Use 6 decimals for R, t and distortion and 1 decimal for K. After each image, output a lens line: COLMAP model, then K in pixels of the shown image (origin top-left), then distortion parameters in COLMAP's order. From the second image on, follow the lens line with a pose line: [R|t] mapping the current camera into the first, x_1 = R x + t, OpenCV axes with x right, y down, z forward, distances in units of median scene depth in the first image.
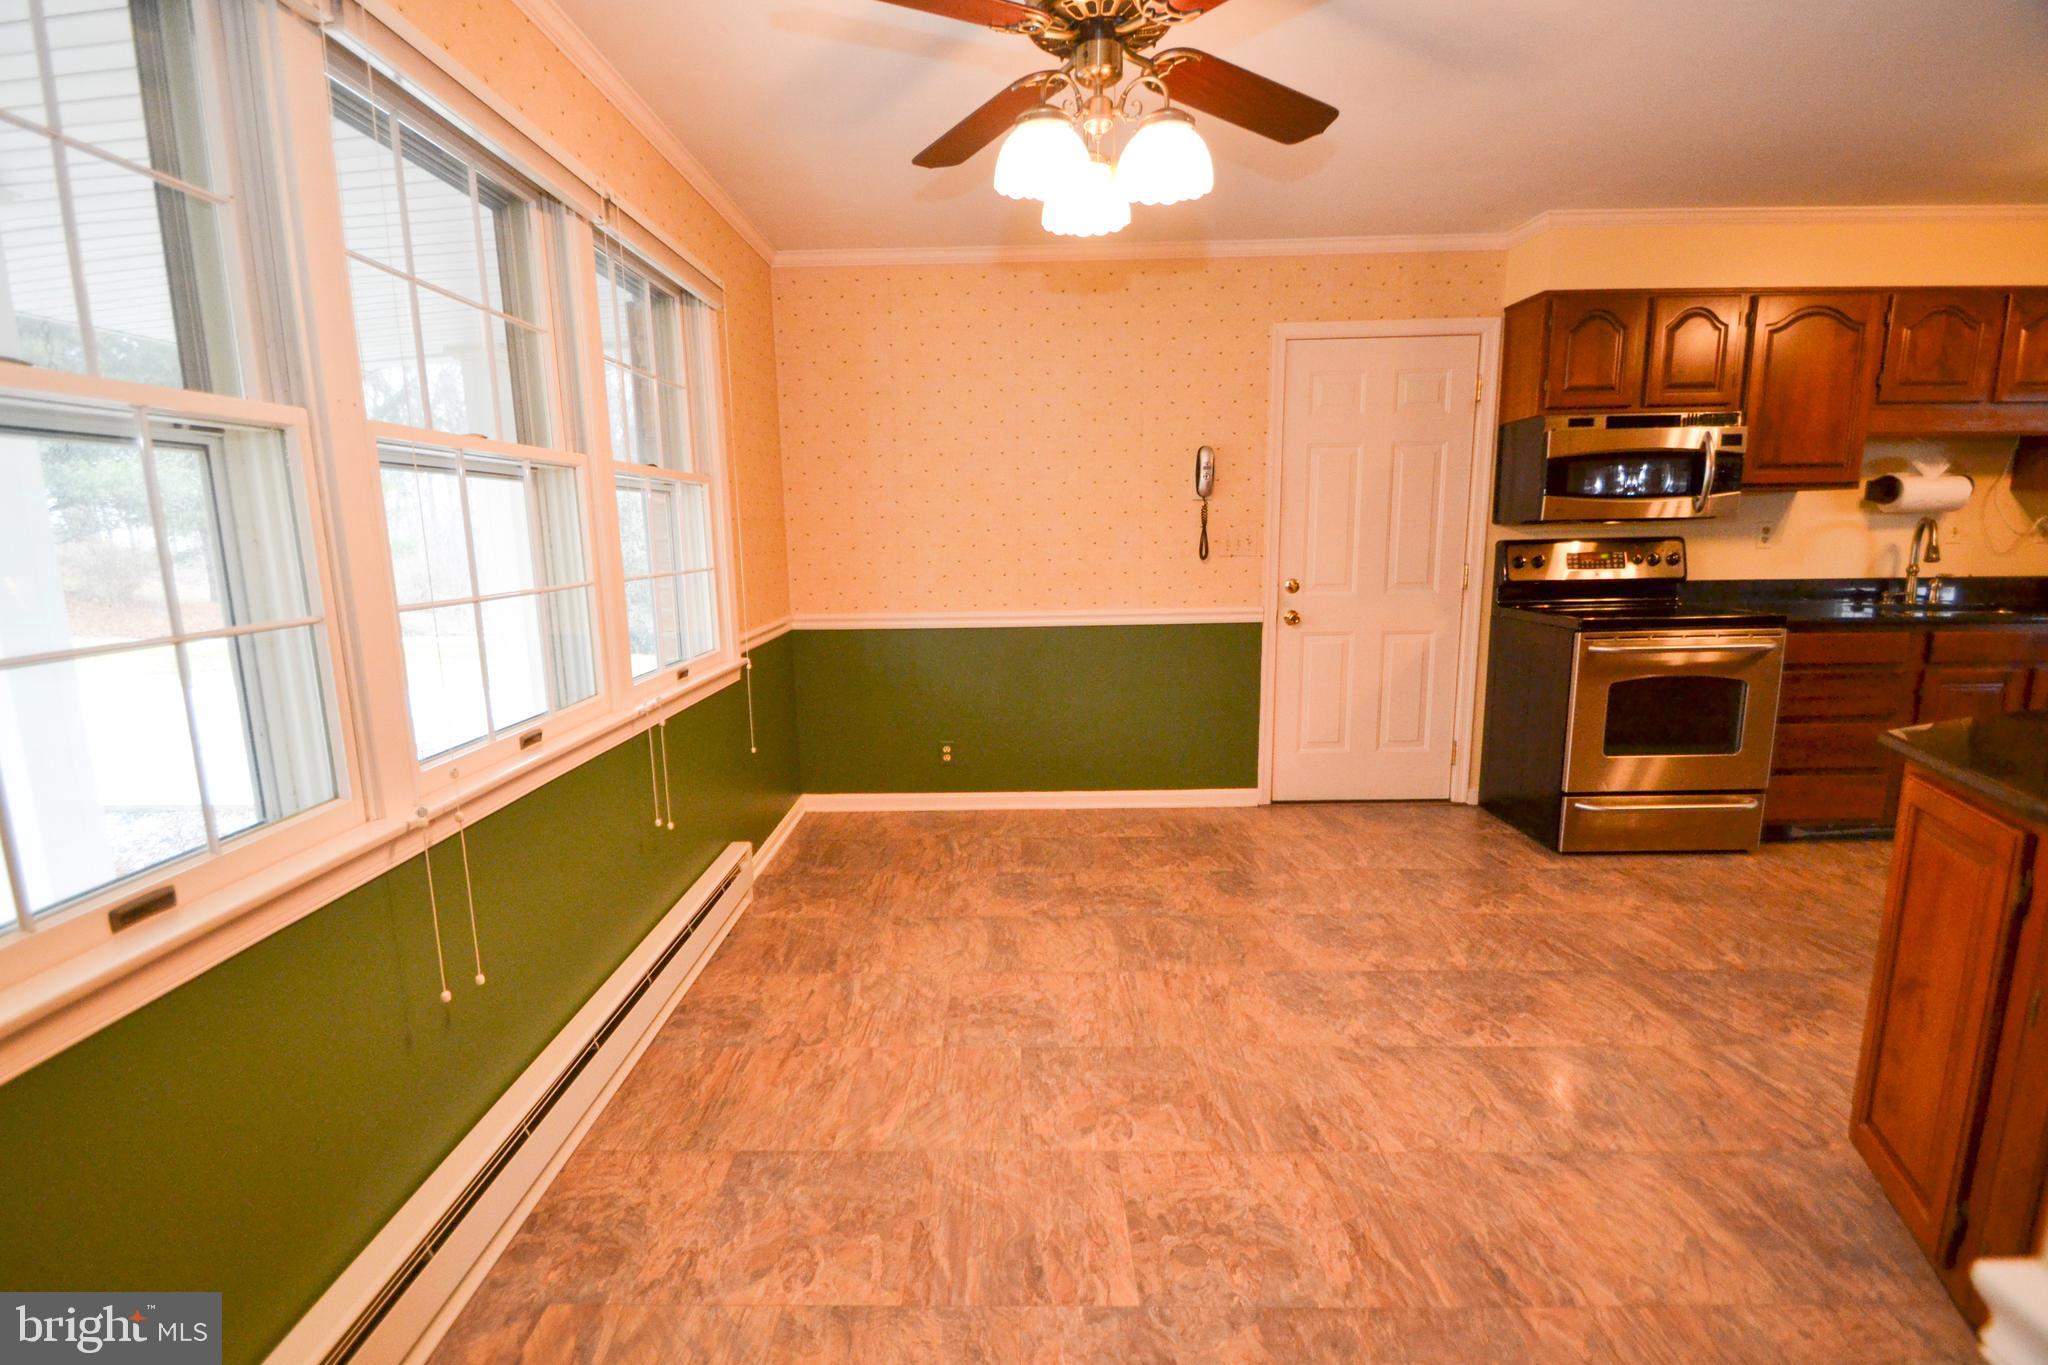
lens RADIAL K [[924.4, 0, 1015.4], [0, 924.4, 682.1], [0, 0, 1]] dist [-0.009946, -0.002649]
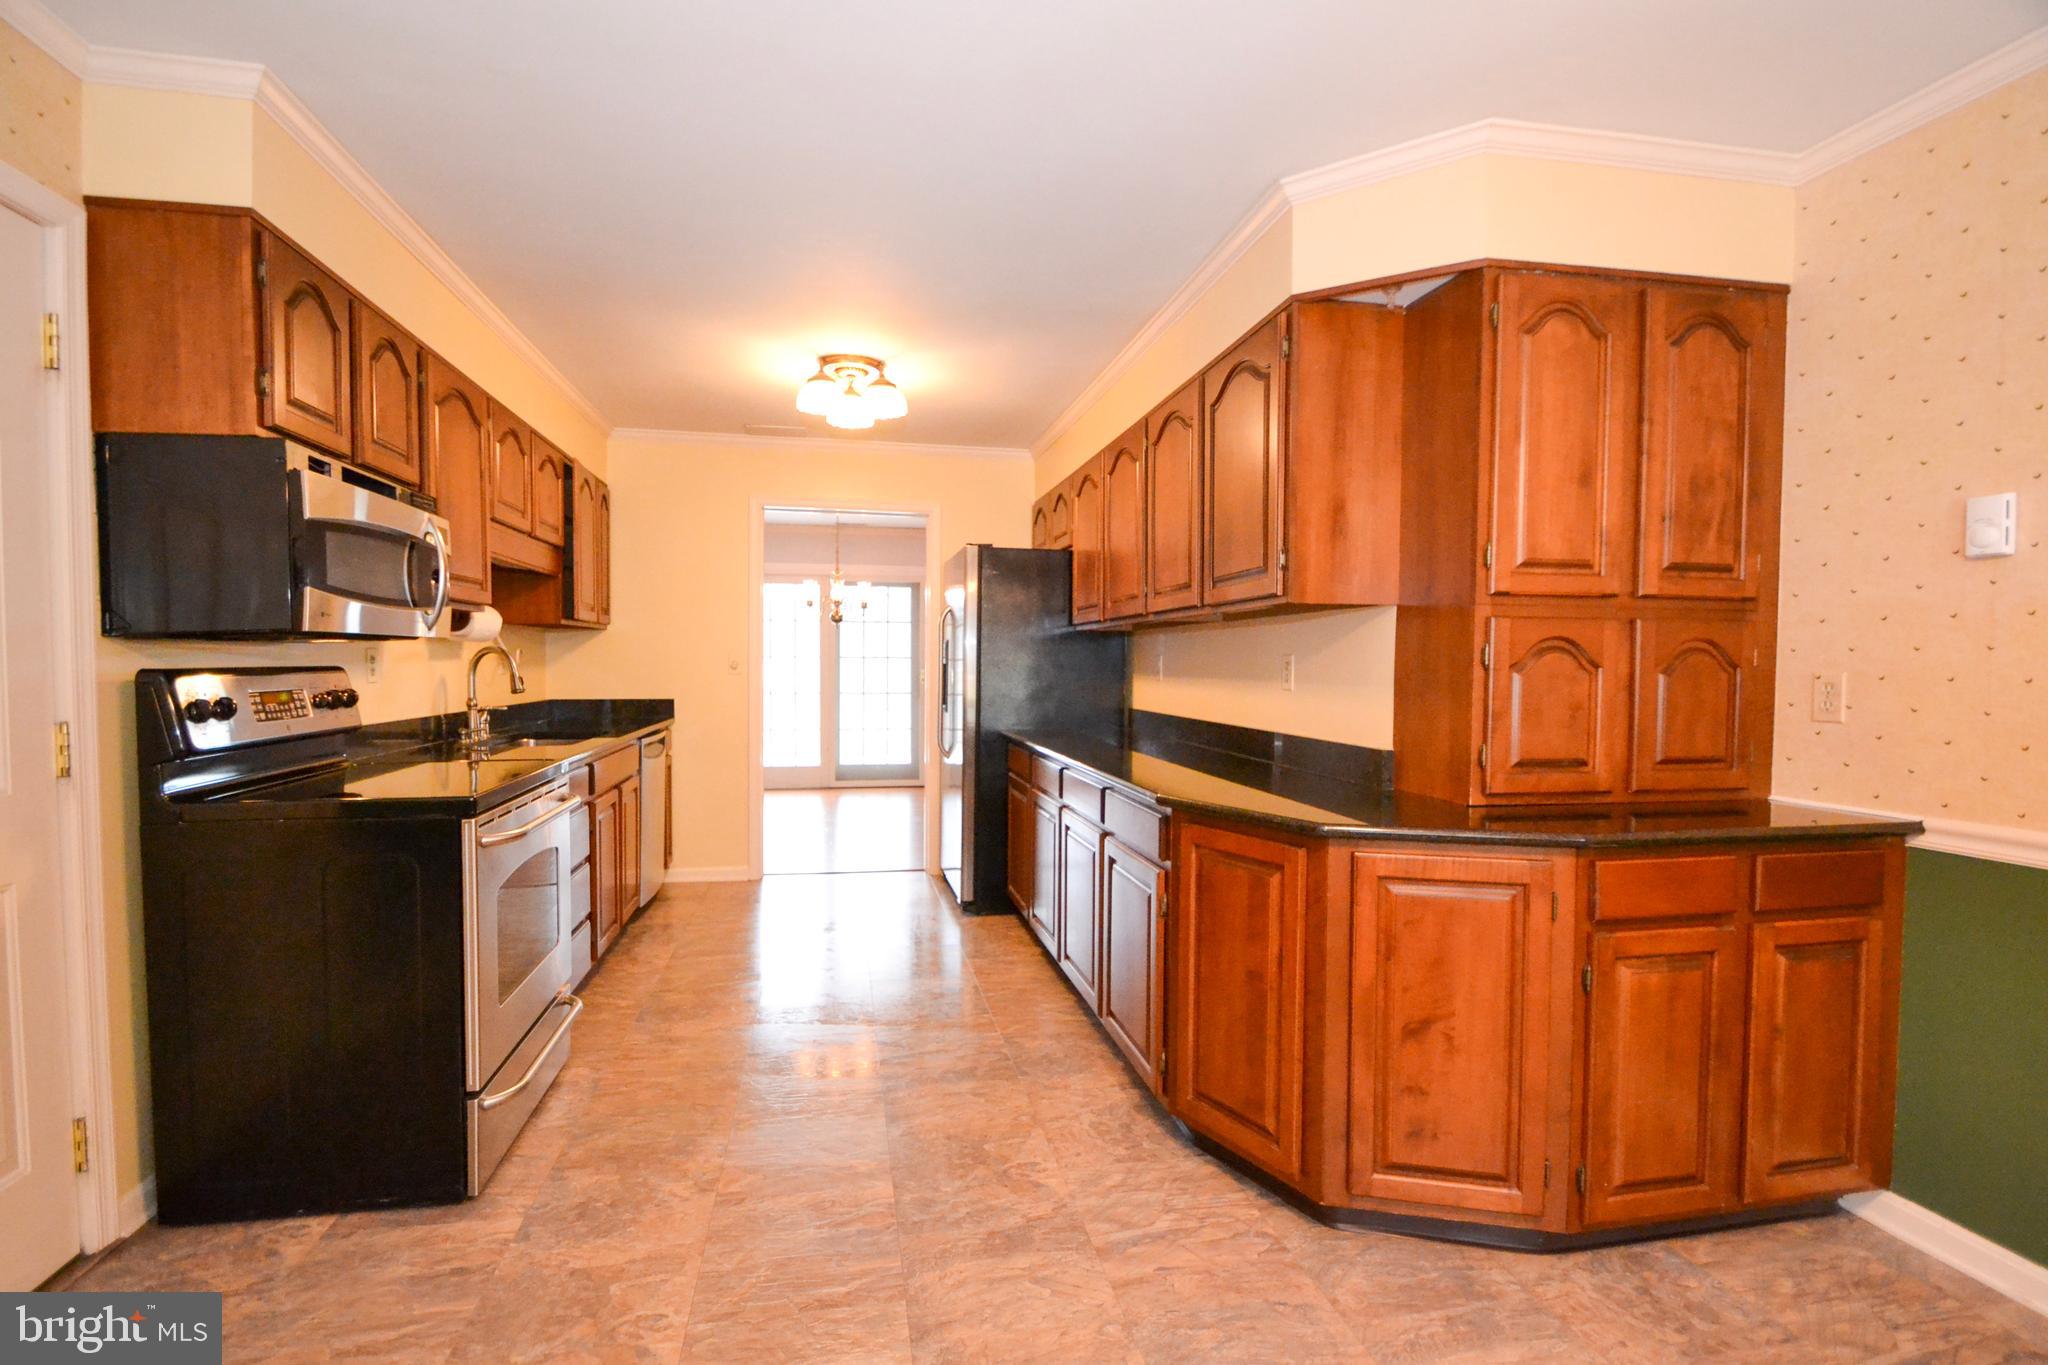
lens RADIAL K [[924.4, 0, 1013.7], [0, 924.4, 689.1], [0, 0, 1]] dist [-0.009946, -0.002649]
pose [[-0.177527, -0.012585, 0.984035, -0.032372], [0.167630, 0.984919, 0.042838, -0.094341], [-0.969734, 0.172559, -0.172740, 0.690284]]
